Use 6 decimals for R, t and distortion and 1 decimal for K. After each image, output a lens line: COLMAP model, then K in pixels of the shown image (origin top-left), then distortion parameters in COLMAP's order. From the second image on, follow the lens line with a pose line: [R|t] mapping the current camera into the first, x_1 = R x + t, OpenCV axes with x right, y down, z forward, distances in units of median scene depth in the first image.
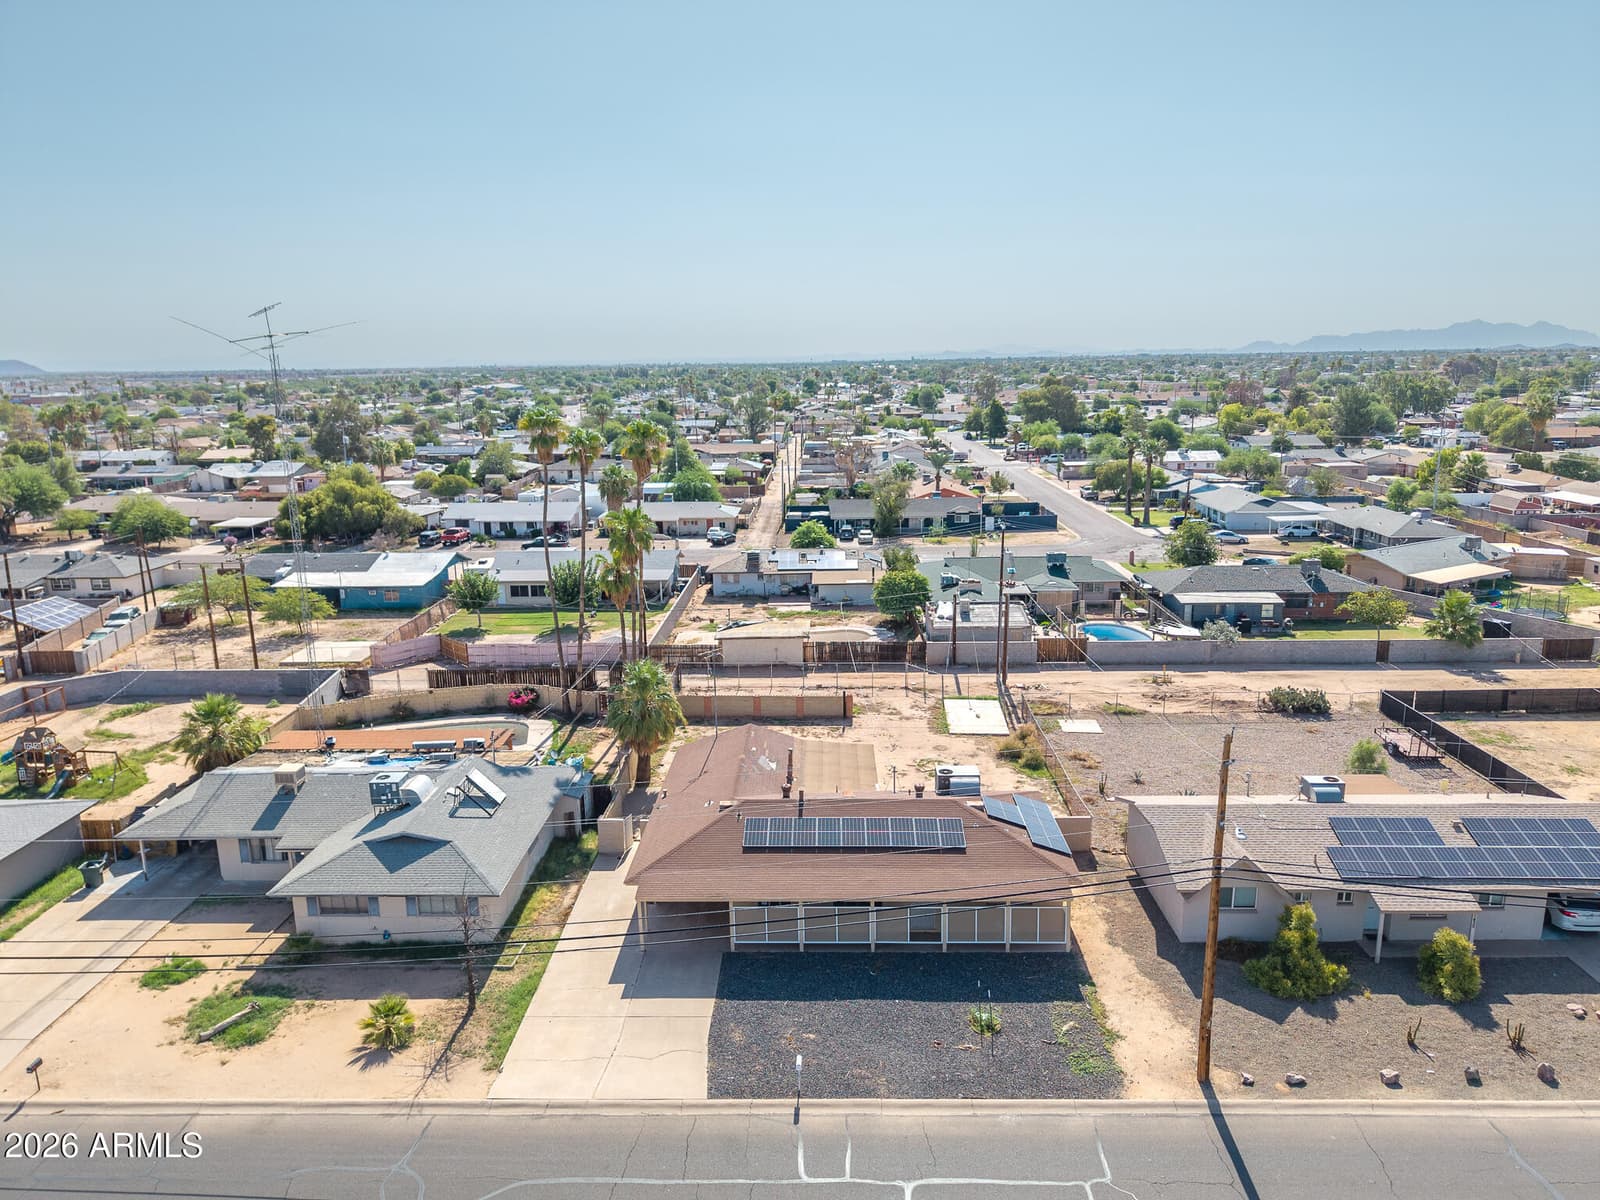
lens RADIAL K [[1022.9, 0, 841.4], [0, 1022.9, 581.8], [0, 0, 1]] dist [0.025635, -0.020444]
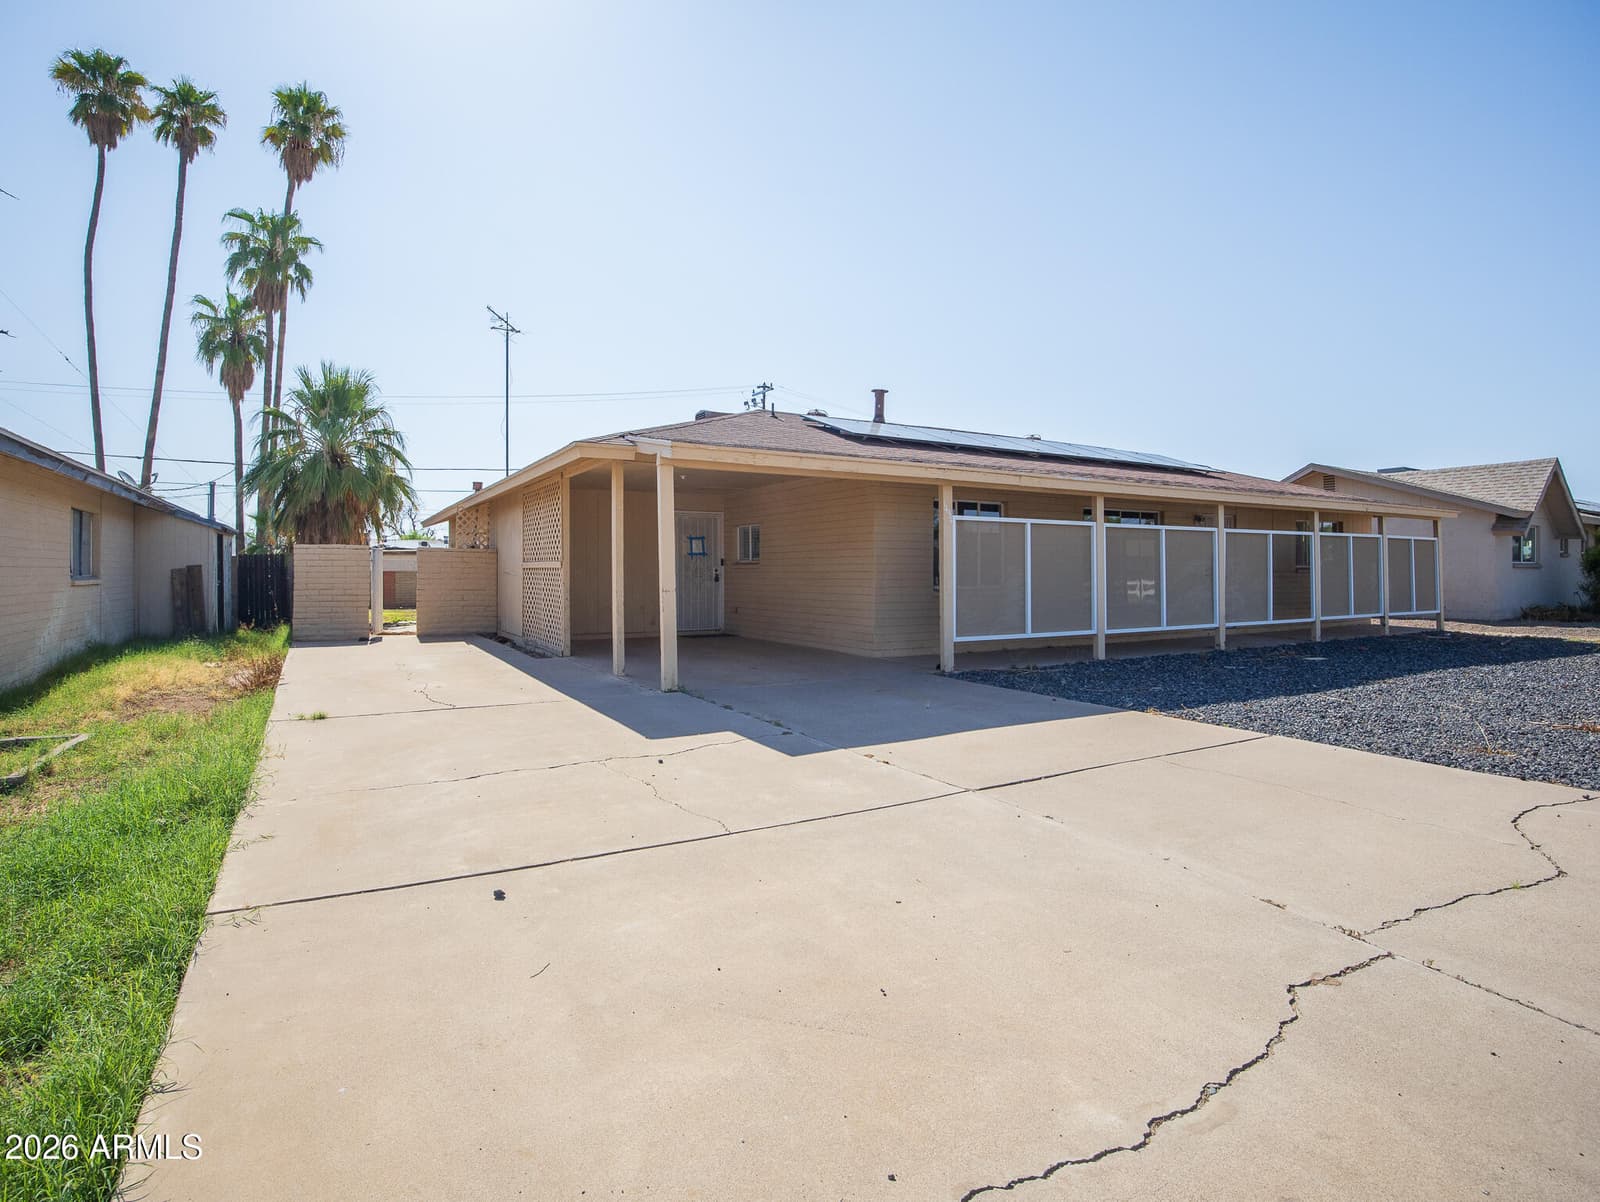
lens RADIAL K [[809.9, 0, 774.5], [0, 809.9, 573.4], [0, 0, 1]] dist [-0.048066, 0.006559]
pose [[0.878121, -0.000127, 0.478438, -0.331305], [0.092616, 0.981130, -0.169726, 0.456382], [-0.469388, 0.193352, 0.861563, 1.006320]]
